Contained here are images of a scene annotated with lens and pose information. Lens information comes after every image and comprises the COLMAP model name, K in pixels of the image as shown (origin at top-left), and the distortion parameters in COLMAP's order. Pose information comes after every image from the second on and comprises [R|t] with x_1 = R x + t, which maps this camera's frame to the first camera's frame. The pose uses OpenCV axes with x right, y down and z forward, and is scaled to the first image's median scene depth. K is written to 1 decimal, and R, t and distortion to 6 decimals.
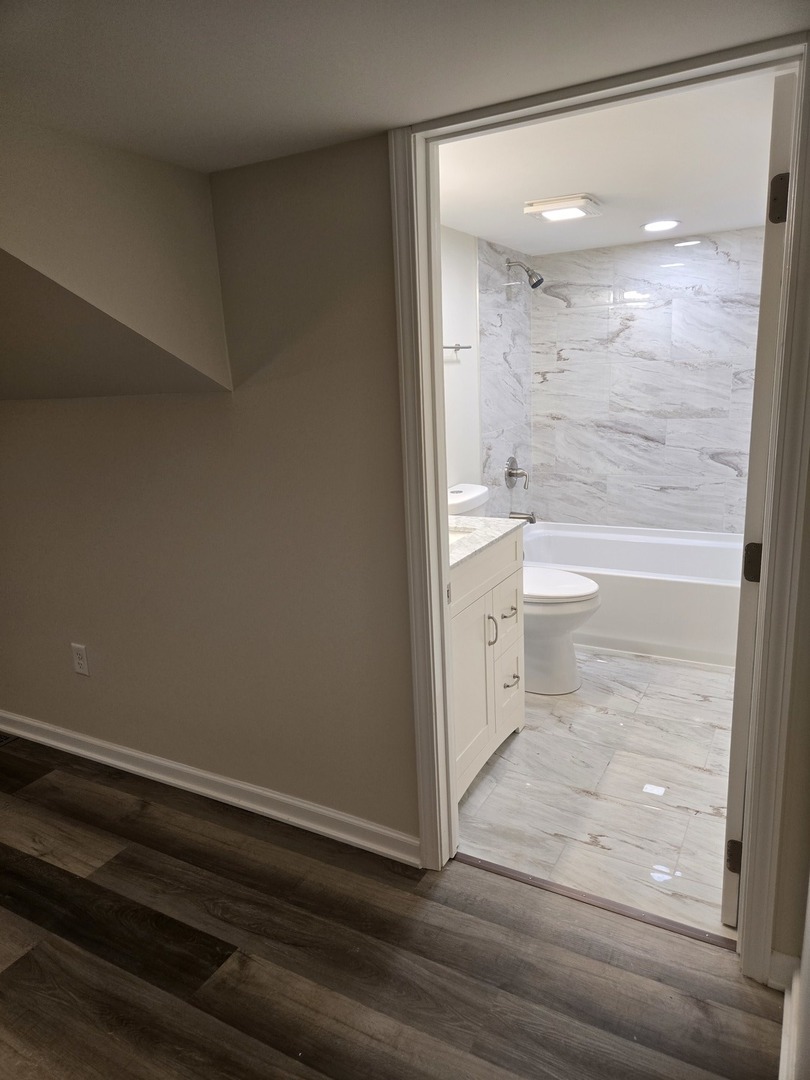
lens RADIAL K [[711.7, 0, 393.5], [0, 711.7, 540.3], [0, 0, 1]] dist [0.046433, -0.047390]
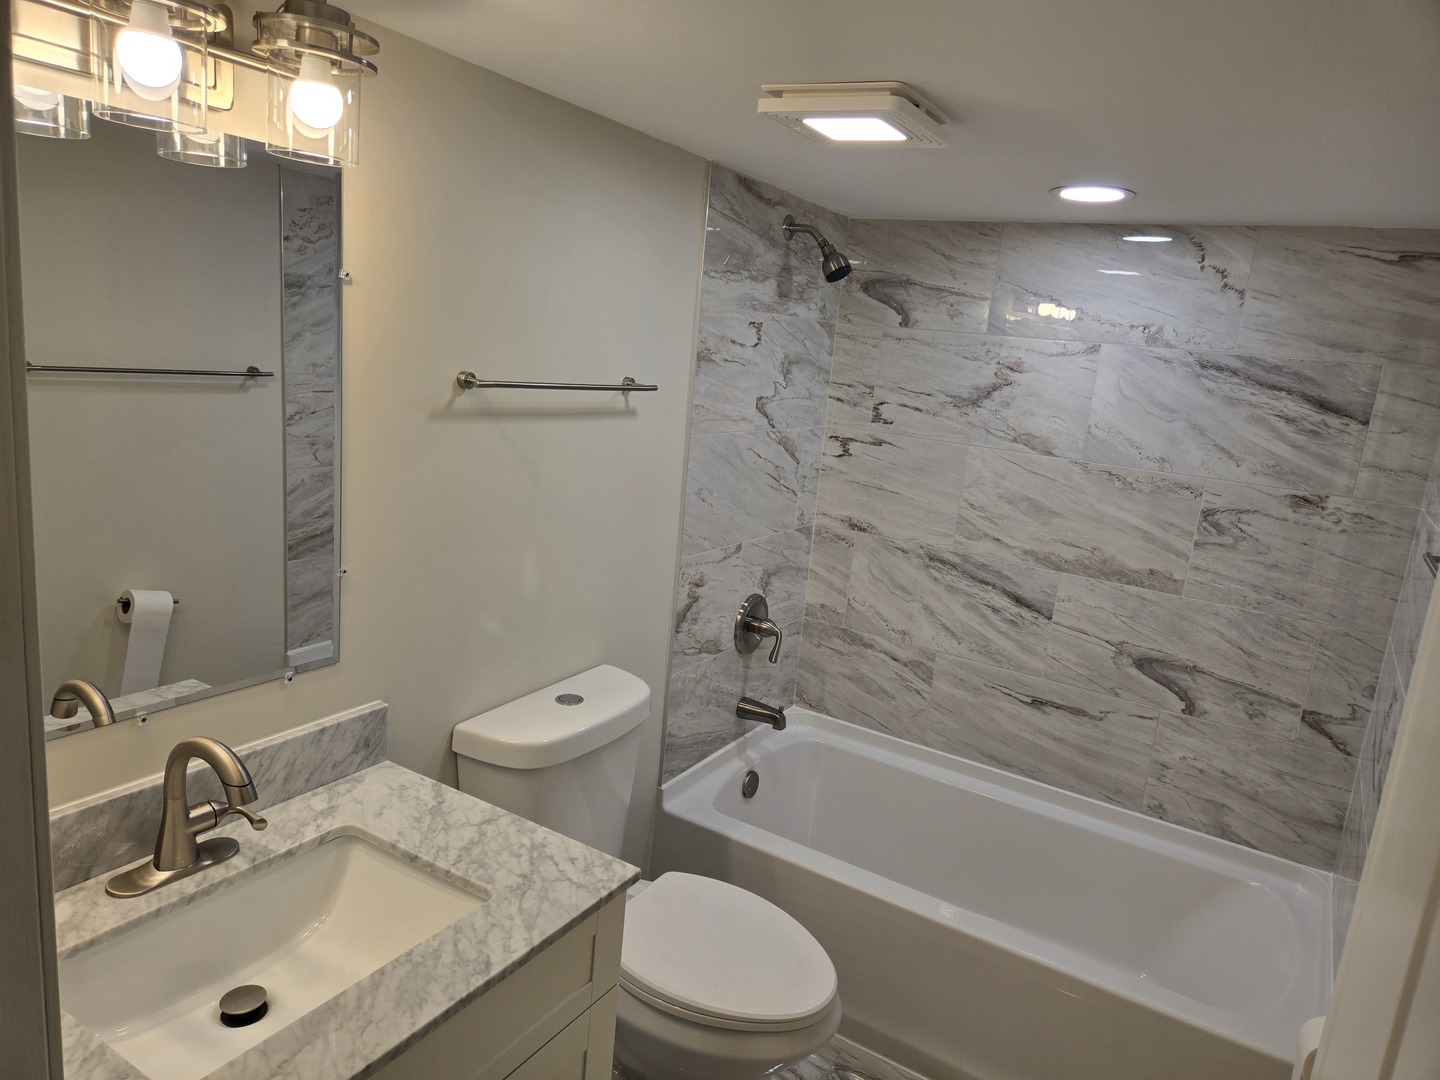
lens RADIAL K [[948.9, 0, 728.4], [0, 948.9, 539.4], [0, 0, 1]] dist [0.046433, -0.047390]
pose [[0.989245, 0.146265, 0.001327, 0.146912], [-0.146169, 0.988852, -0.028390, -0.140878], [-0.005465, 0.027891, 0.999596, 0.331650]]
